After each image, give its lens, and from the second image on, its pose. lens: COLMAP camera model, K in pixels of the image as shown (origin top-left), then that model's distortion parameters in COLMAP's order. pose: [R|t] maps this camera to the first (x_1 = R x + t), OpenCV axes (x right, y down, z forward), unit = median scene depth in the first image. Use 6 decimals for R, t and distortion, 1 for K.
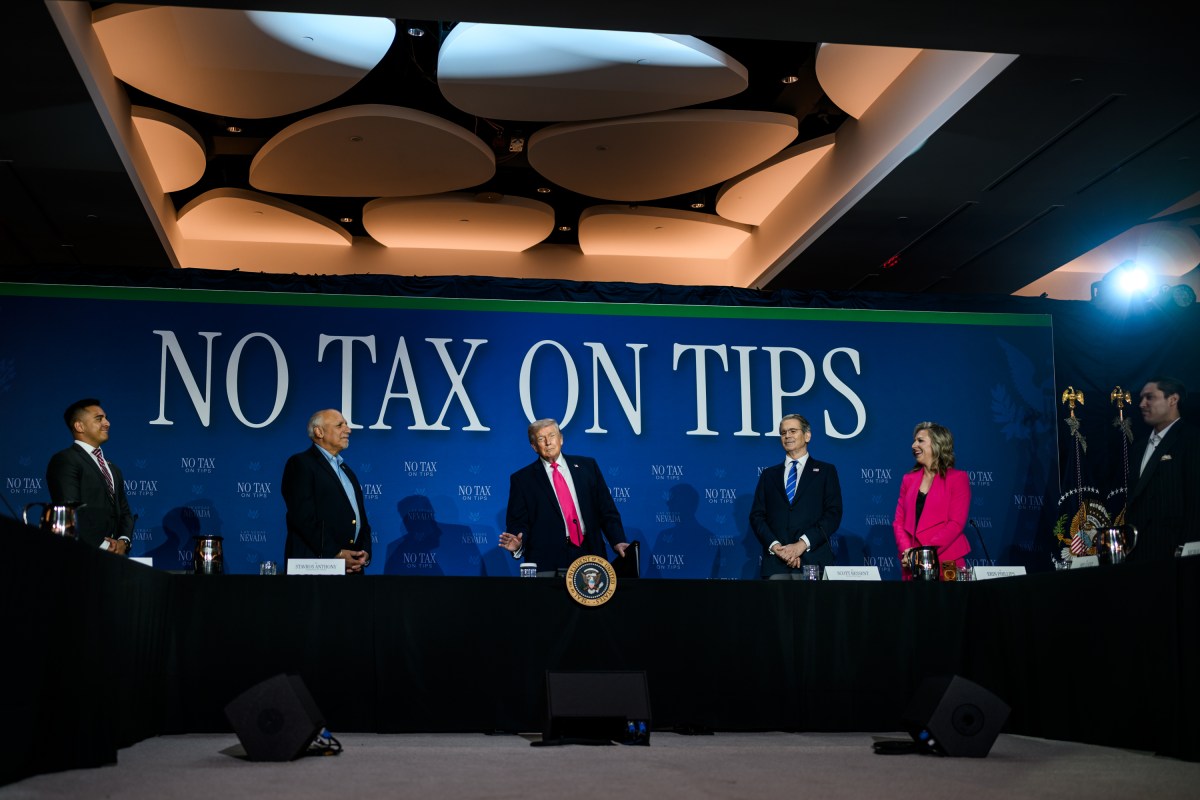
lens RADIAL K [[1381.6, 0, 526.3], [0, 1381.6, 456.6], [0, 0, 1]] dist [0.005026, -0.013559]
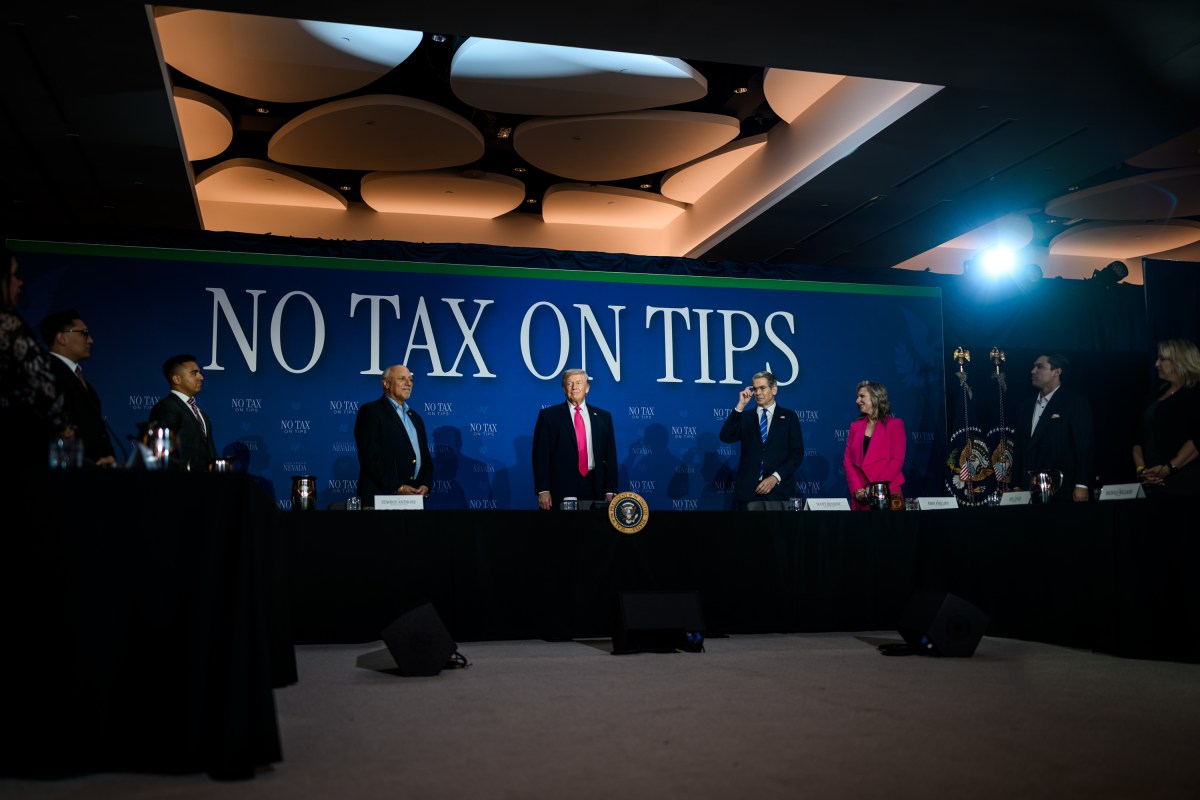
lens RADIAL K [[1172.8, 0, 587.2], [0, 1172.8, 399.6], [0, 0, 1]] dist [0.001855, -0.005258]
pose [[0.990747, 0.007039, 0.135538, -0.085462], [-0.009588, 0.999789, 0.018157, -0.018626], [-0.135382, -0.019289, 0.990606, -0.011366]]
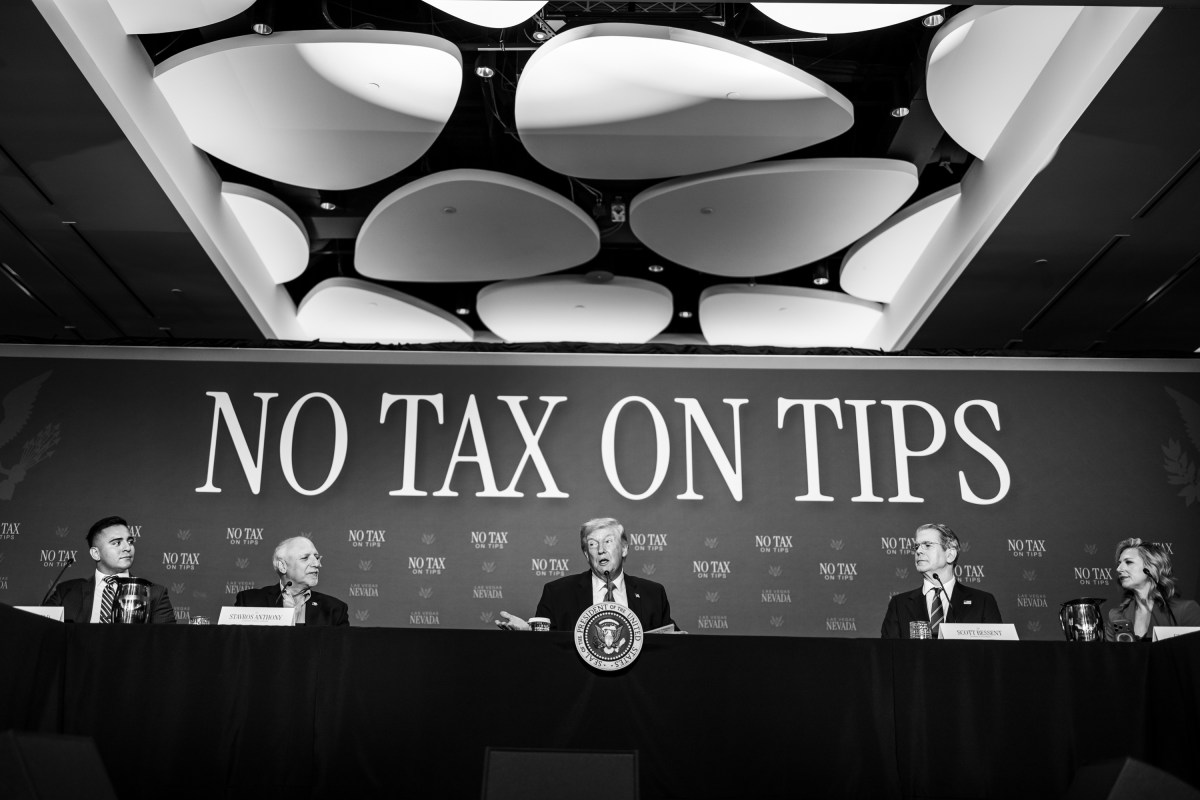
lens RADIAL K [[1229.1, 0, 554.4], [0, 1229.1, 393.4], [0, 0, 1]] dist [0.001932, -0.000731]
pose [[0.990762, -0.023596, -0.133547, 0.071867], [0.001095, 0.986107, -0.166109, 0.046712], [0.135611, 0.164428, 0.977023, 0.217584]]
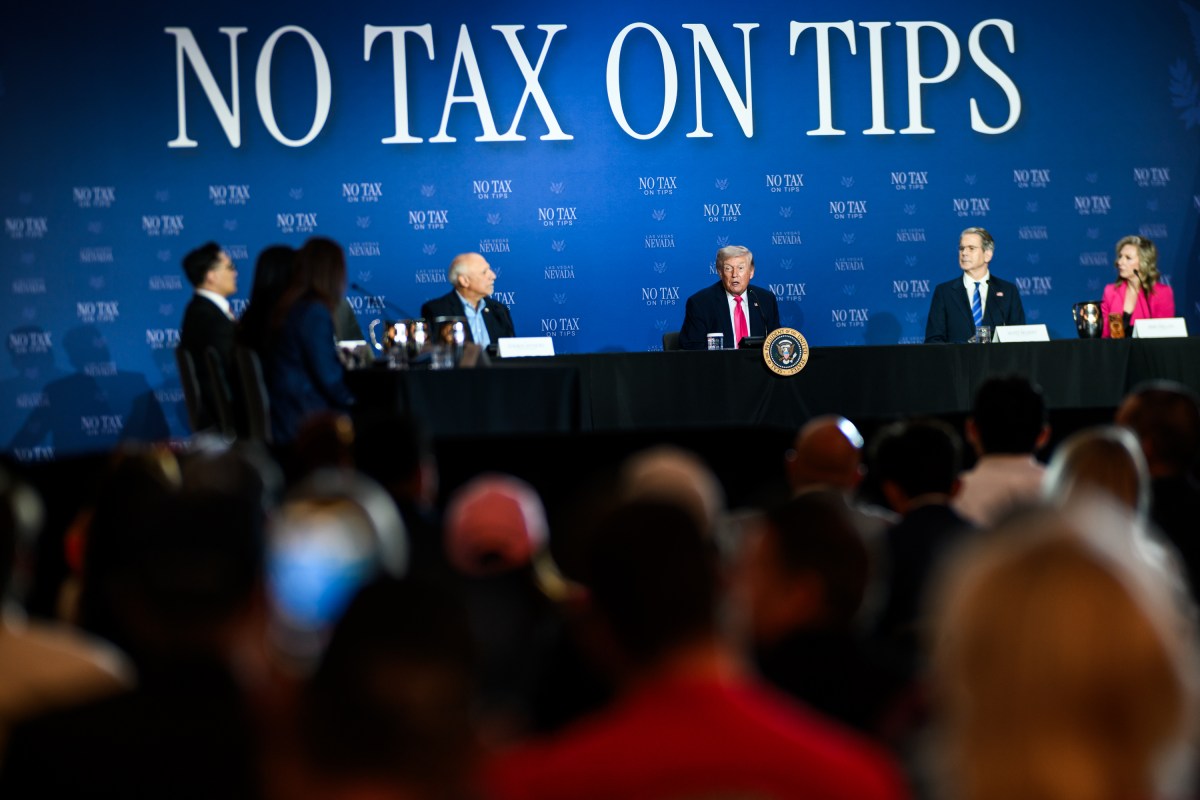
lens RADIAL K [[3732.7, 0, 598.3], [0, 3732.7, 470.3], [0, 0, 1]] dist [0.012703, -0.703208]
pose [[0.988181, -0.036081, 0.148983, -0.347182], [0.008679, 0.983514, 0.180622, -0.224485], [-0.153044, -0.177194, 0.972204, -1.178447]]
